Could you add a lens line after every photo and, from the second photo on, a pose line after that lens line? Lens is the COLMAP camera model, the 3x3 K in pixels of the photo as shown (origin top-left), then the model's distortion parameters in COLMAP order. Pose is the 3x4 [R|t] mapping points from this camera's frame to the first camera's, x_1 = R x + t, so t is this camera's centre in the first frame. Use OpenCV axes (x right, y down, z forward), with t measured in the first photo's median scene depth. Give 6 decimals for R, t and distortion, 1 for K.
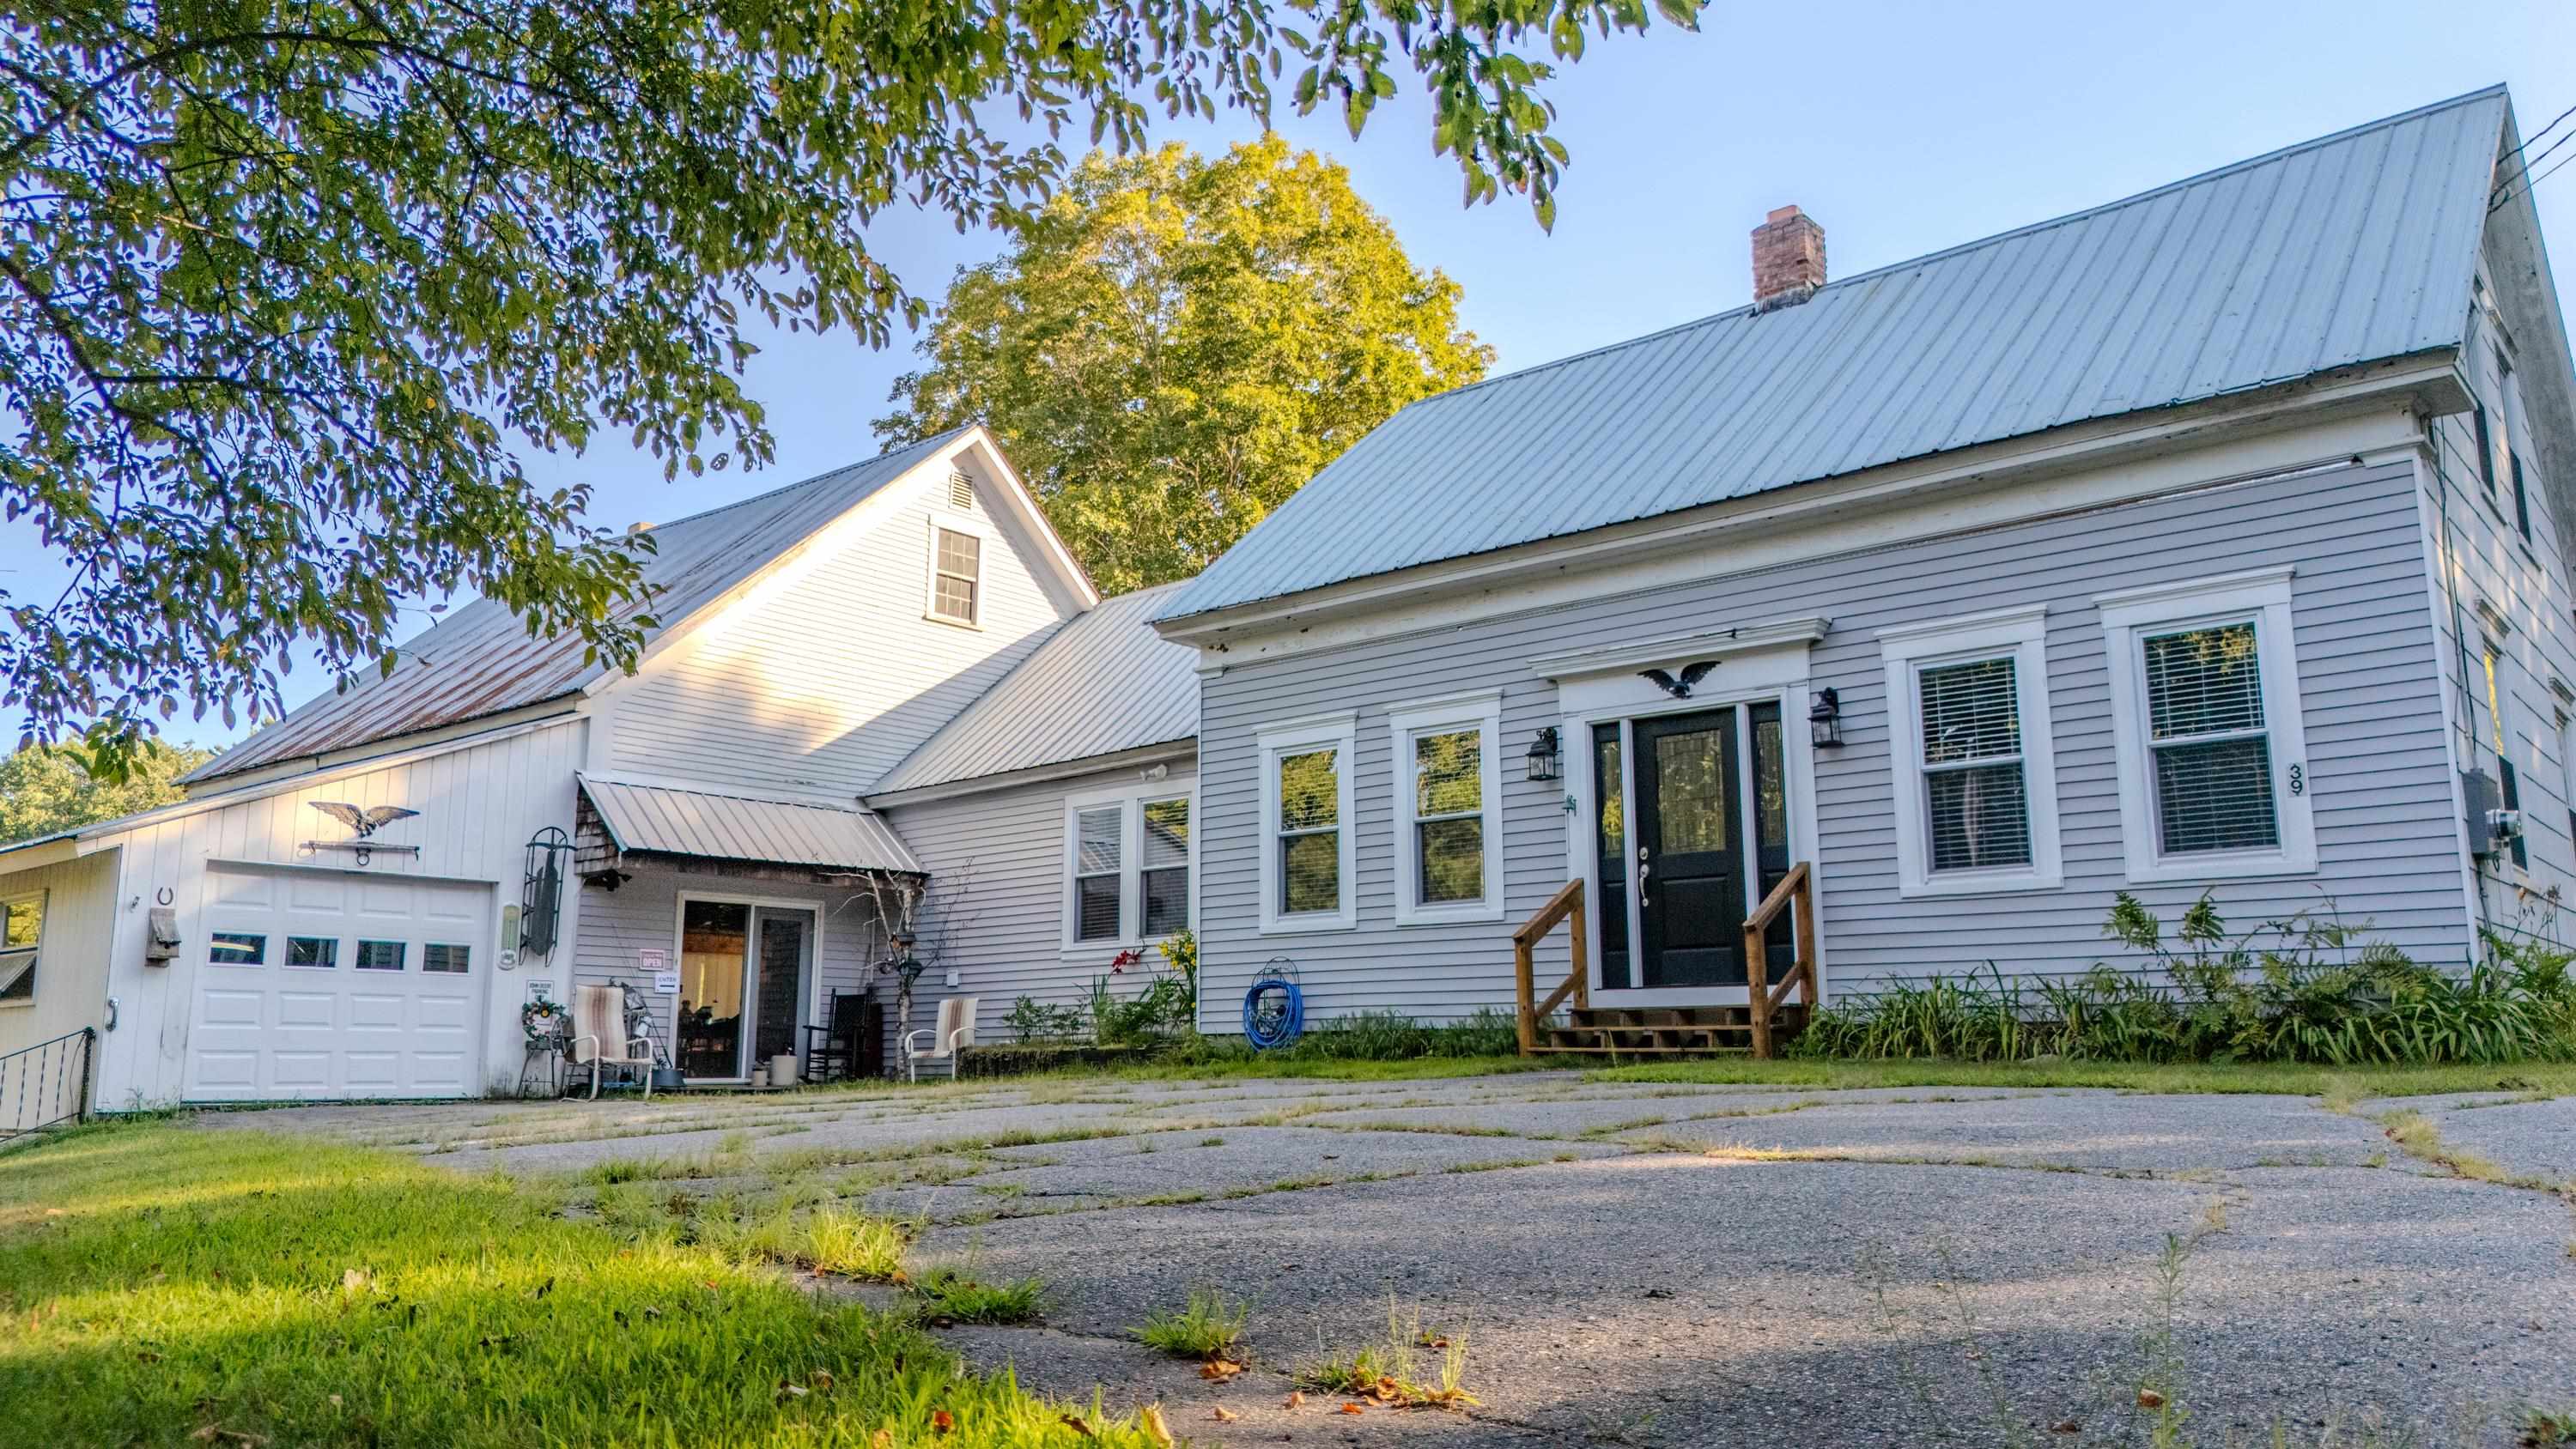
lens RADIAL K [[1905.5, 0, 1284.9], [0, 1905.5, 725.0], [0, 0, 1]] dist [0.068303, -0.074958]
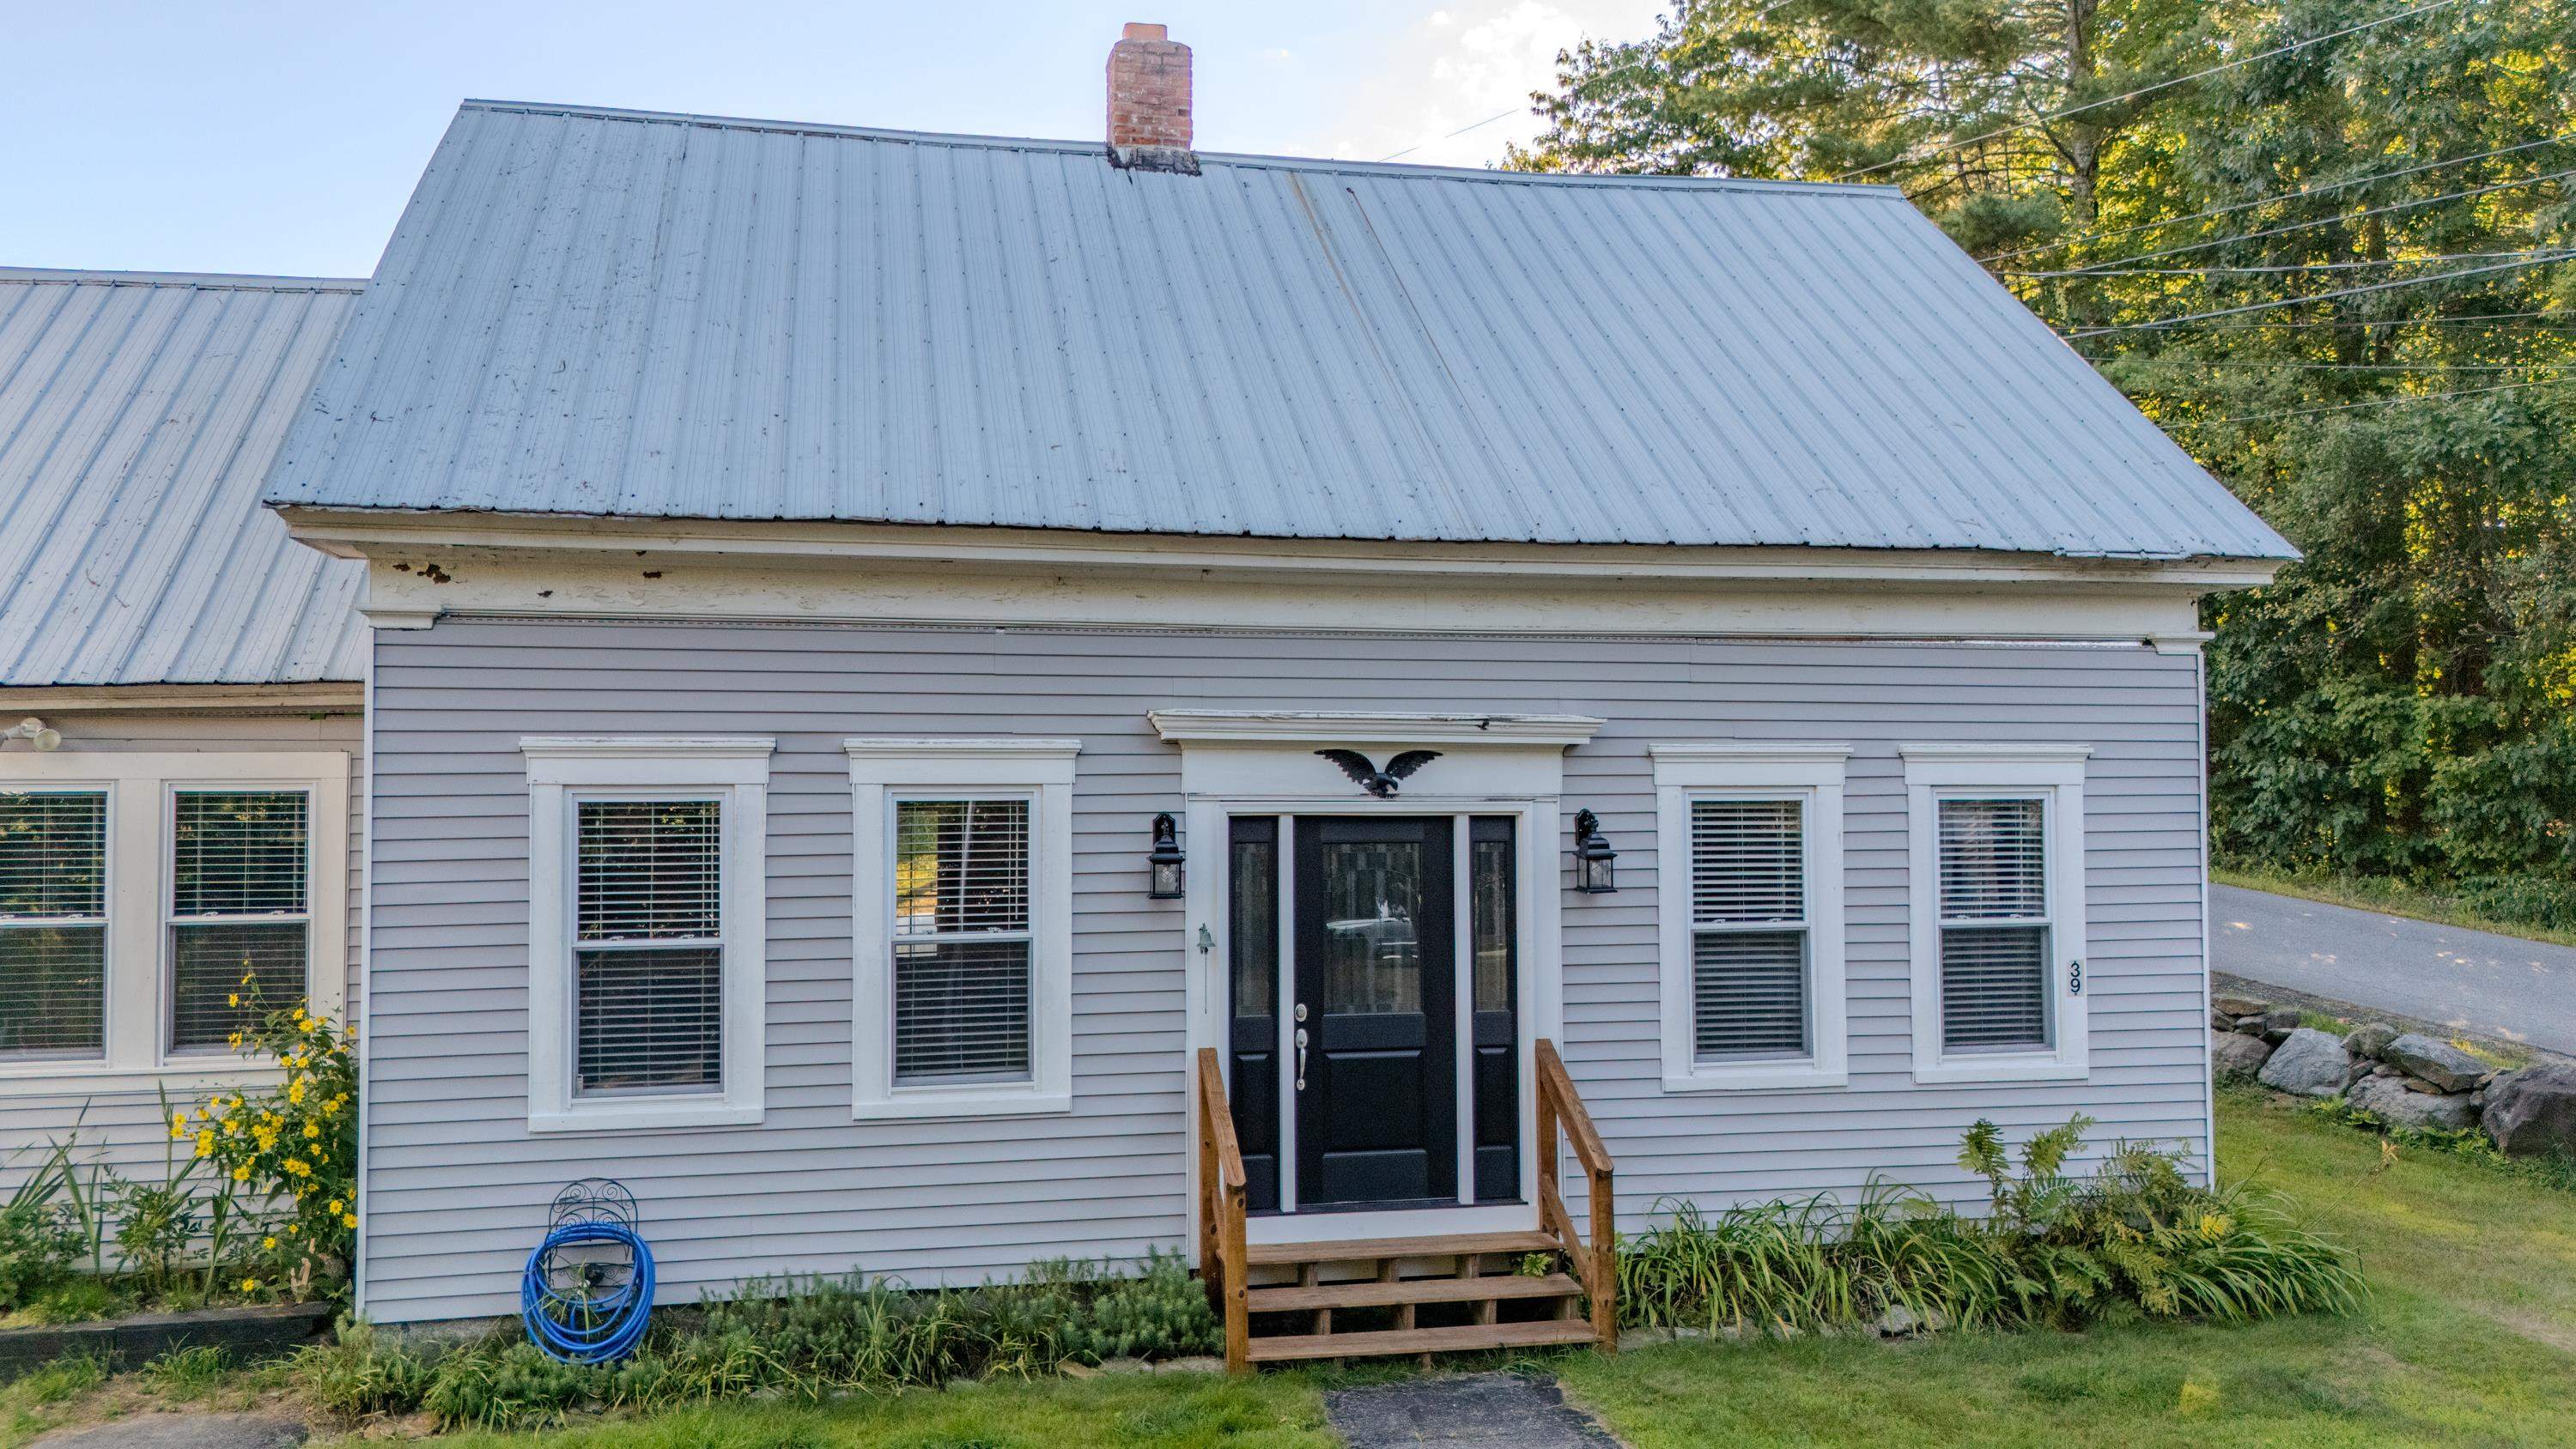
lens RADIAL K [[1905.5, 0, 1282.1], [0, 1905.5, 715.9], [0, 0, 1]] dist [0.068303, -0.074958]
pose [[0.617006, 0.029272, 0.786414, -0.312983], [-0.143591, 0.986720, 0.075930, -0.078086], [-0.773748, -0.159771, 0.613015, 0.517027]]
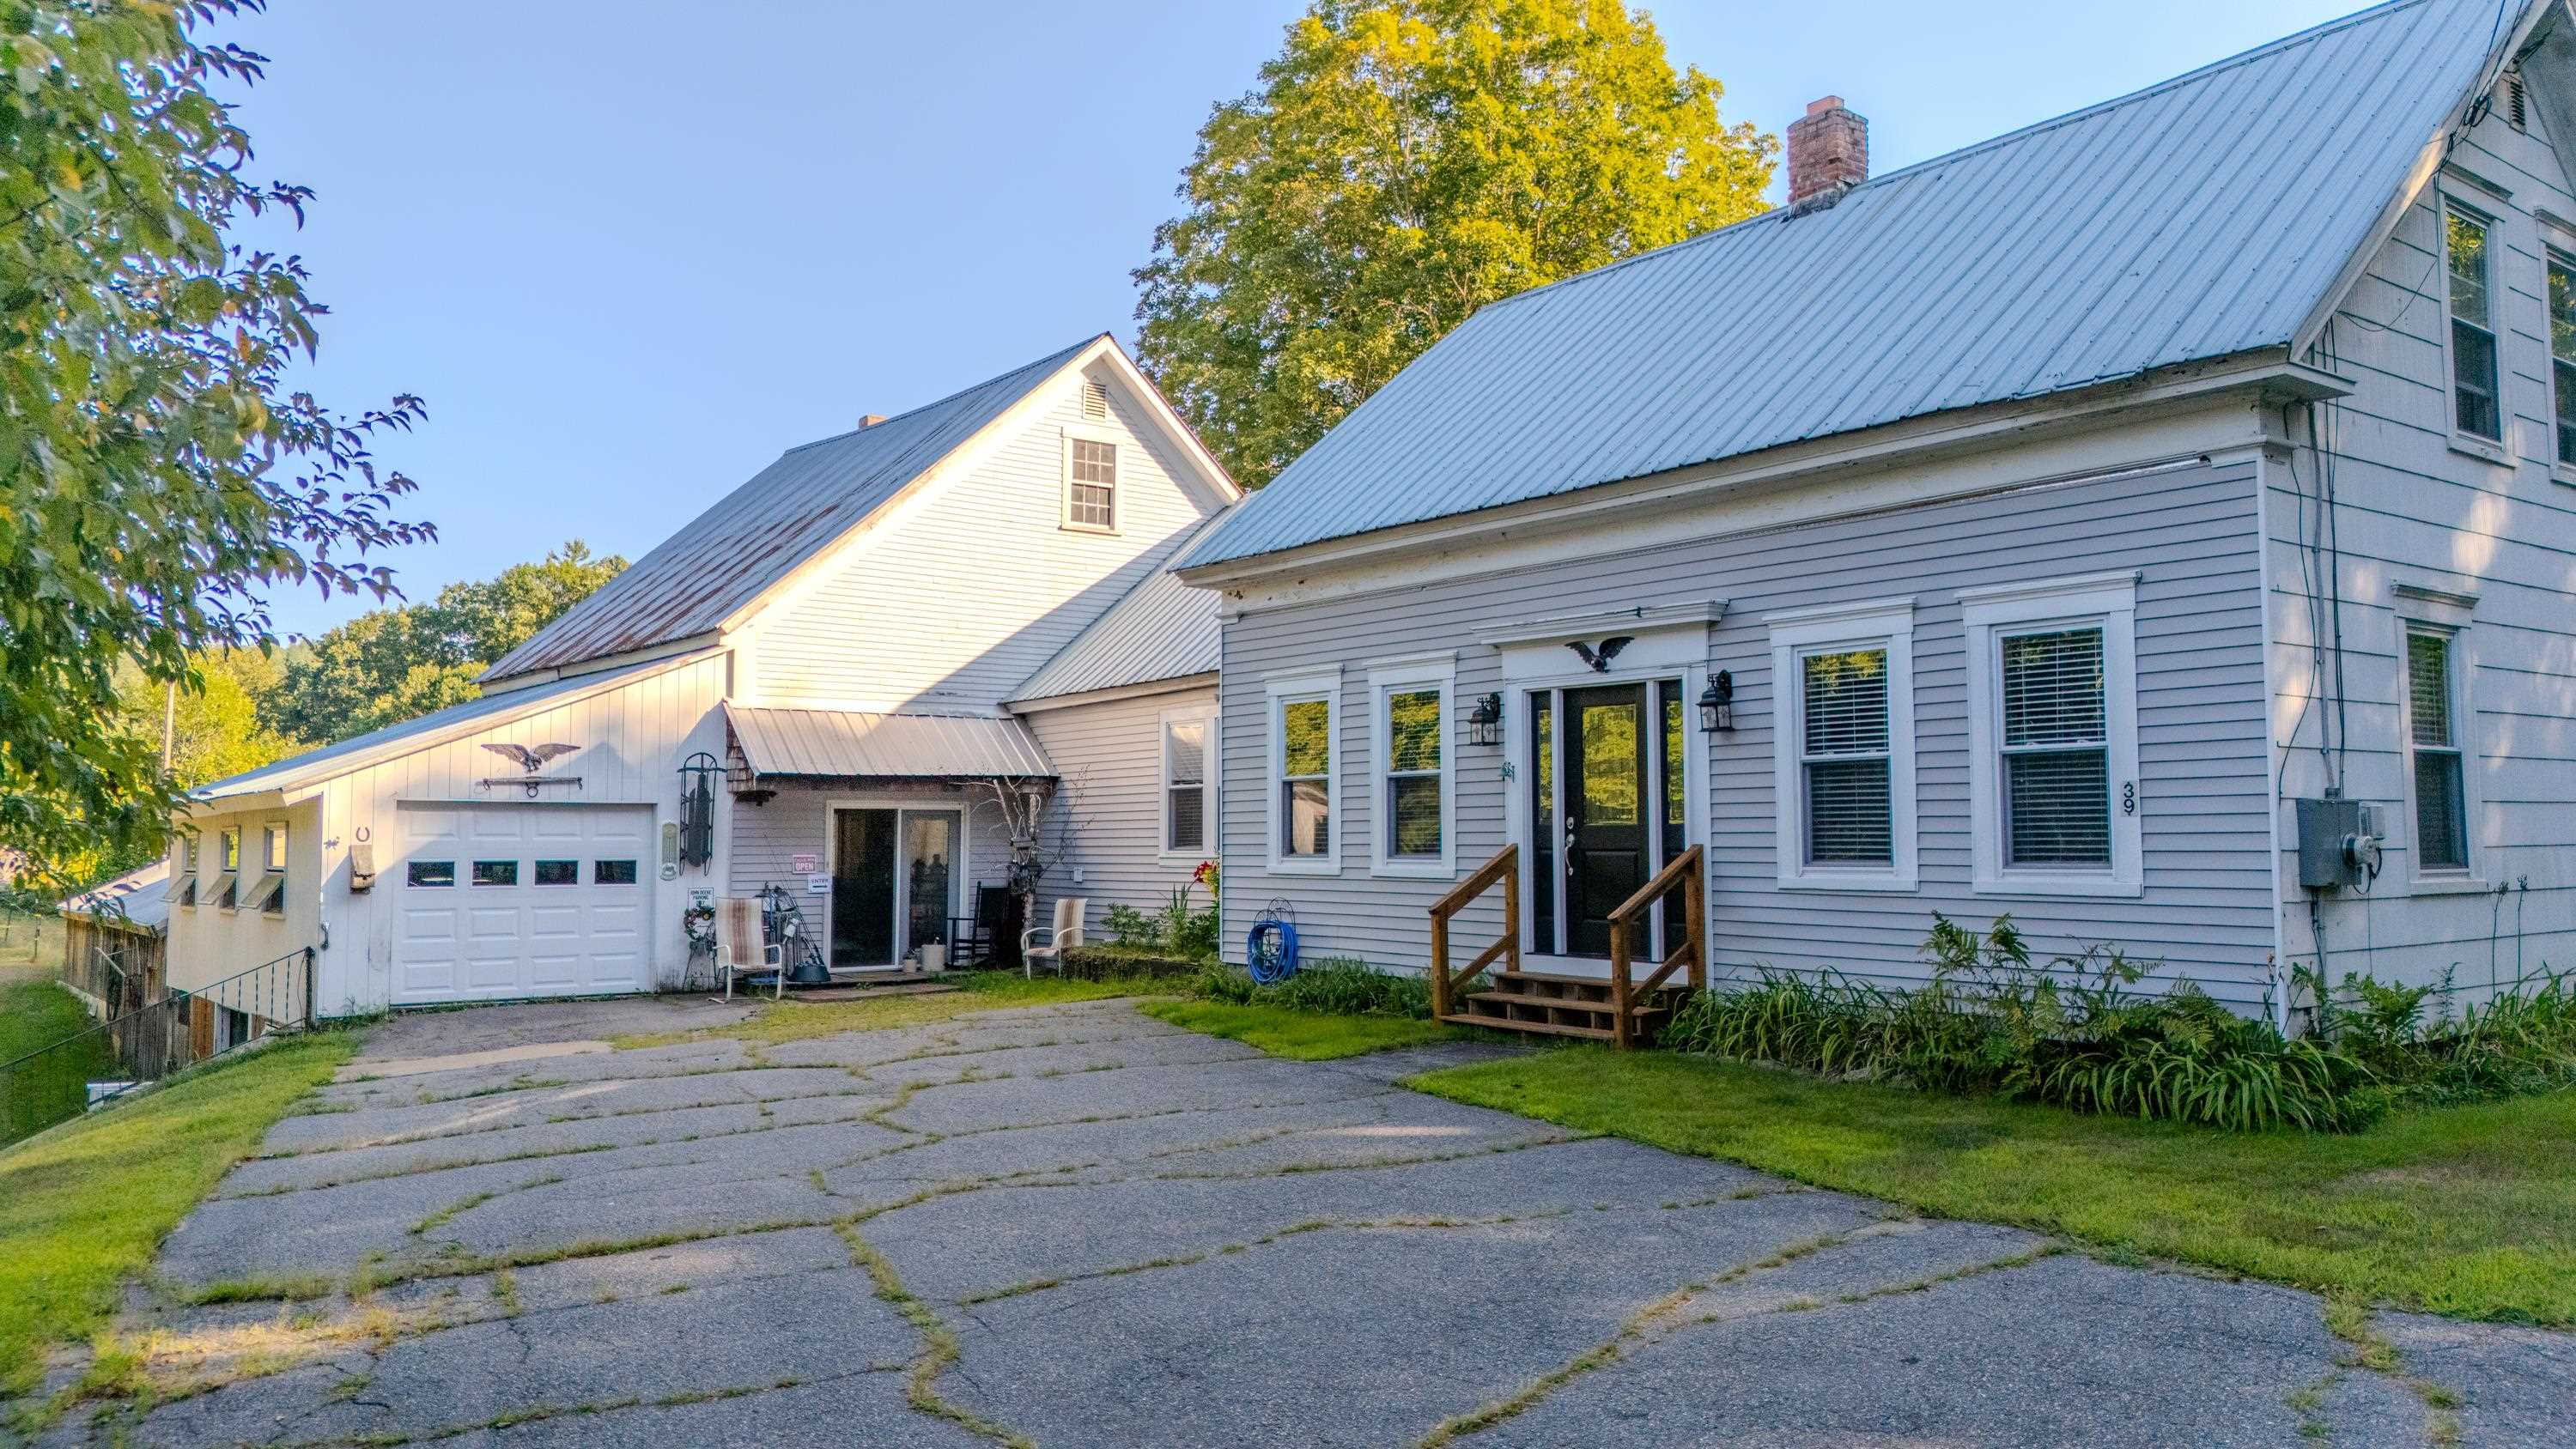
lens RADIAL K [[1905.5, 0, 1280.8], [0, 1905.5, 714.8], [0, 0, 1]] dist [0.068303, -0.074958]
pose [[0.975998, -0.013198, -0.217378, 0.223208], [0.038194, 0.993065, 0.111191, -0.093613], [0.214403, -0.116825, 0.969734, -0.007406]]
